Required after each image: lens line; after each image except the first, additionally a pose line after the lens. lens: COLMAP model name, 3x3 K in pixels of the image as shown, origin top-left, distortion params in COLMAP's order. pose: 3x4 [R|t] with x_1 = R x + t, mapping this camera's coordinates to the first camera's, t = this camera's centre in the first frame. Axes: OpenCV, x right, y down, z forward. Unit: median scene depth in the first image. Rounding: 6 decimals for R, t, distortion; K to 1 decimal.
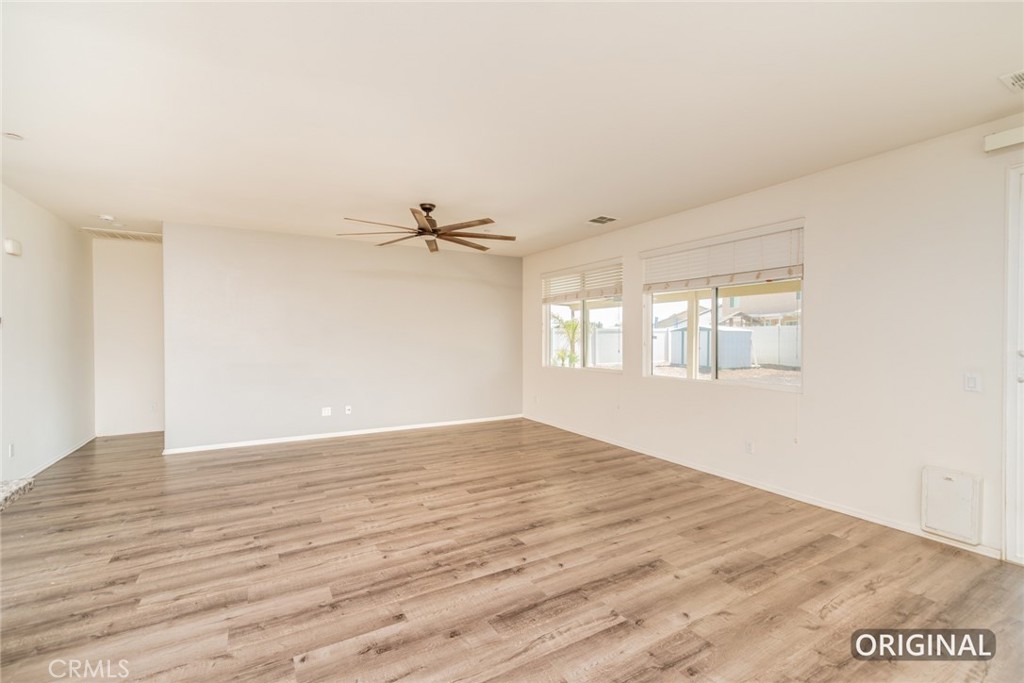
lens RADIAL K [[445.2, 0, 512.0], [0, 445.2, 339.0], [0, 0, 1]] dist [-0.002260, 0.000898]
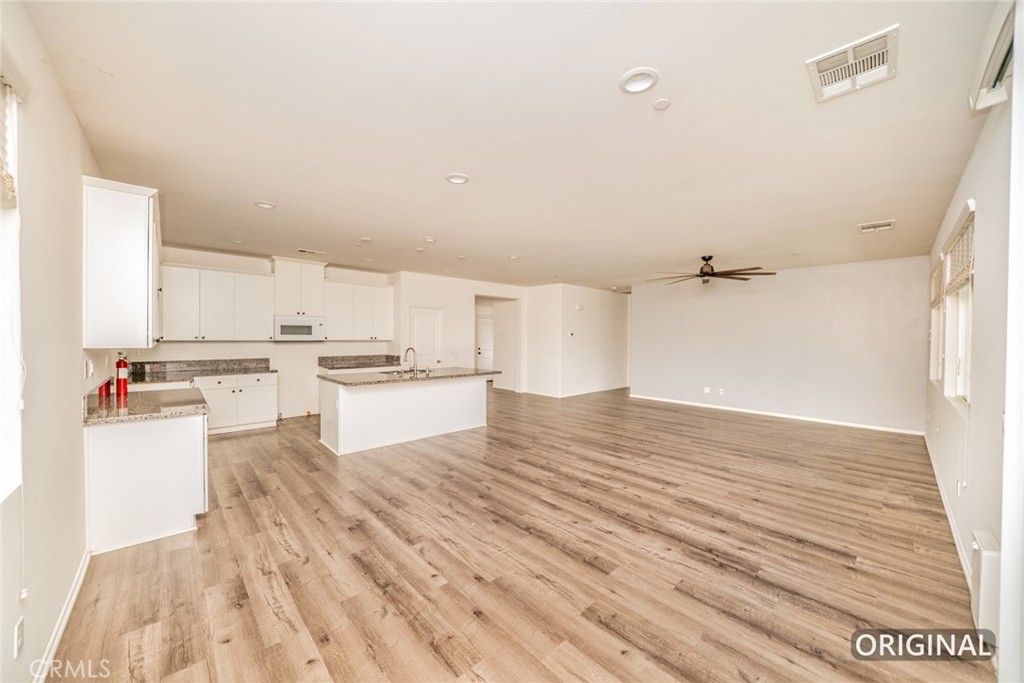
lens RADIAL K [[371.6, 0, 523.6], [0, 371.6, 341.6], [0, 0, 1]] dist [-0.001003, 0.000029]
pose [[0.261497, 0.015543, -0.965079, 1.138892], [-0.012545, 0.999841, 0.012704, -0.021798], [0.965123, 0.008784, 0.261650, 0.085153]]
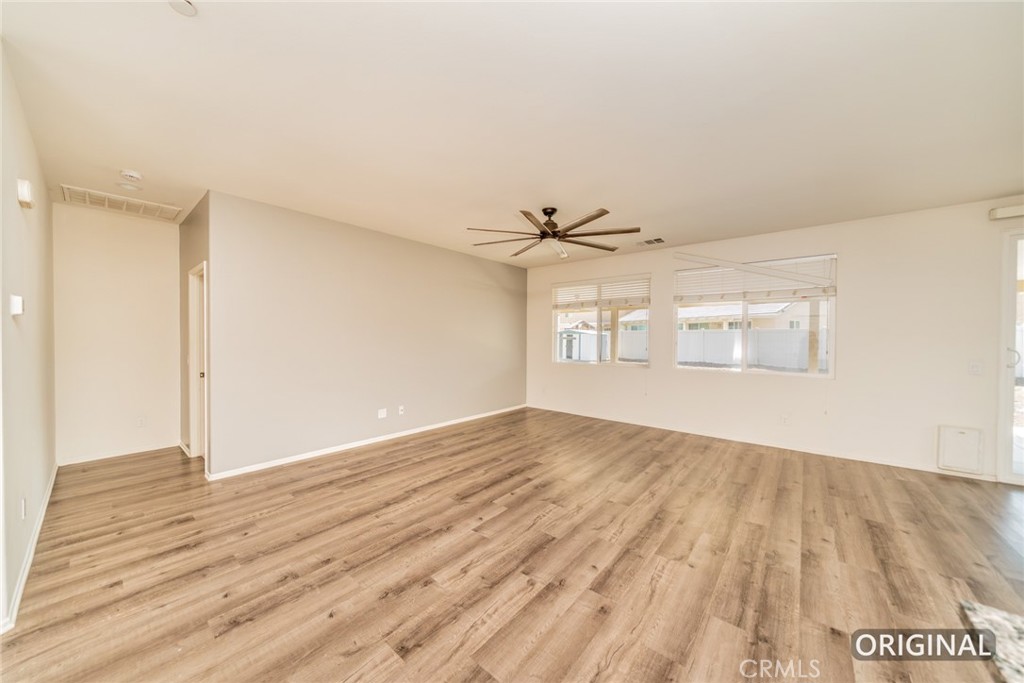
lens RADIAL K [[351.3, 0, 507.3], [0, 351.3, 344.4], [0, 0, 1]] dist [-0.008696, 0.000066]
pose [[0.943379, -0.001010, 0.331716, -0.715974], [-0.003686, 0.999902, 0.013527, 0.002489], [-0.331697, -0.013984, 0.943282, 0.337167]]
